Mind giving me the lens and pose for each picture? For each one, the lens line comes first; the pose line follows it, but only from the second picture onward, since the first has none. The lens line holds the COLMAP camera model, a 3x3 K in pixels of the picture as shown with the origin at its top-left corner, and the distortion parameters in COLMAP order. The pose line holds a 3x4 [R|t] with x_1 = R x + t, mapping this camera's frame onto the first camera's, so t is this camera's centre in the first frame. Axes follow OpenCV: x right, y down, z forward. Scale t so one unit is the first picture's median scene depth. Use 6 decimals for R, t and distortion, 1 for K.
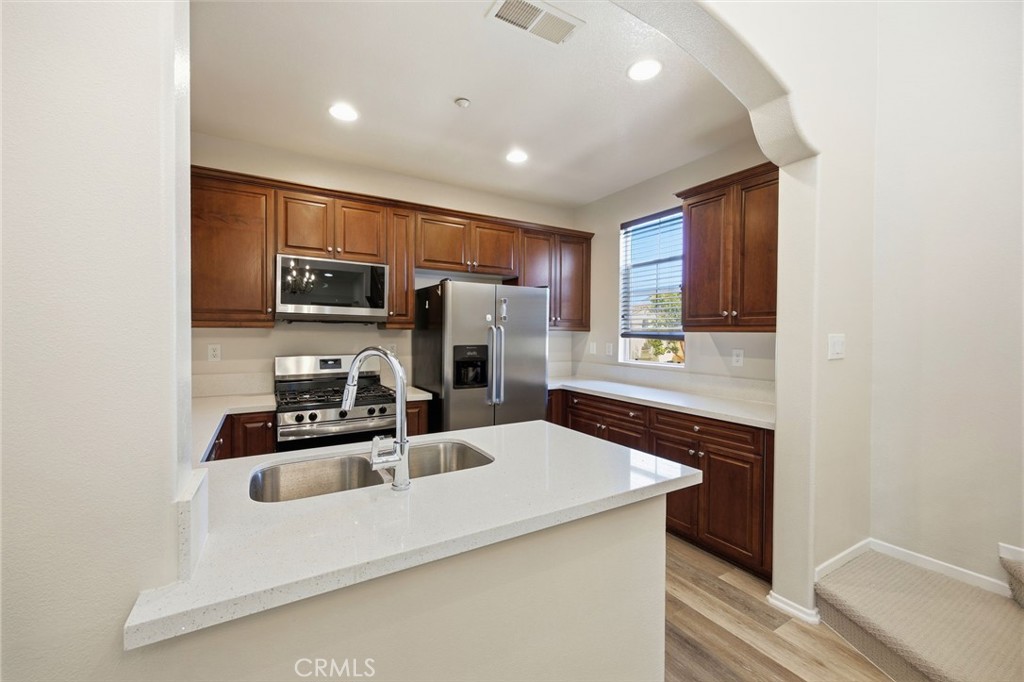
lens RADIAL K [[411.2, 0, 511.9], [0, 411.2, 341.6], [0, 0, 1]] dist [-0.000257, -0.000236]
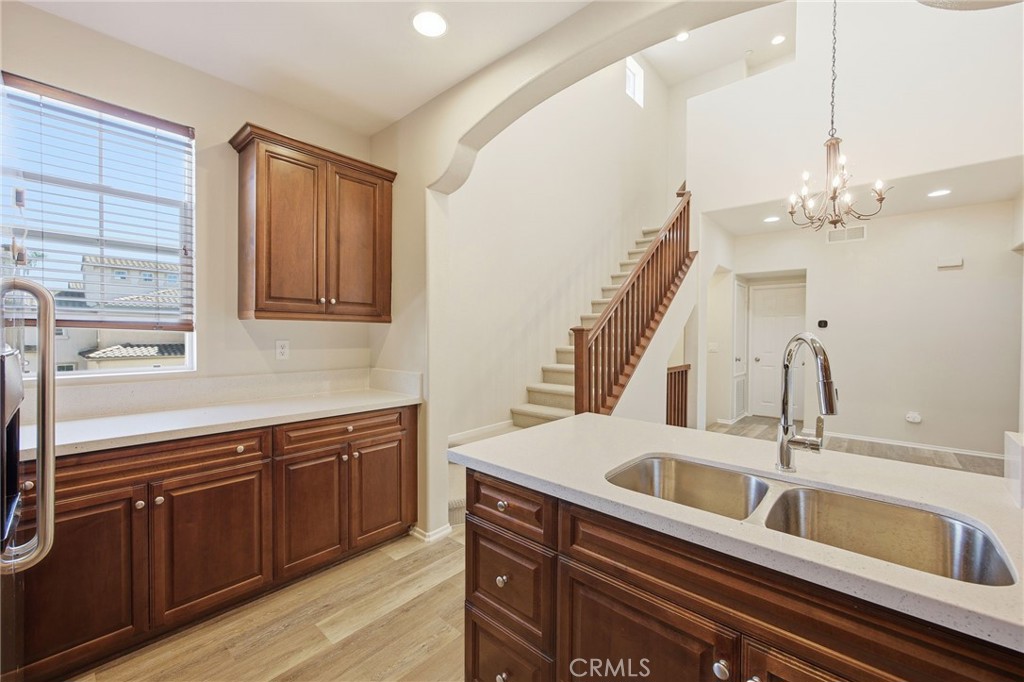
lens RADIAL K [[411.2, 0, 507.8], [0, 411.2, 336.3], [0, 0, 1]] dist [-0.000257, -0.000236]
pose [[-0.302078, -0.015149, 0.953163, -0.434413], [0.006196, 0.999821, 0.017854, -0.002542], [-0.953263, 0.011299, -0.301930, 0.813942]]
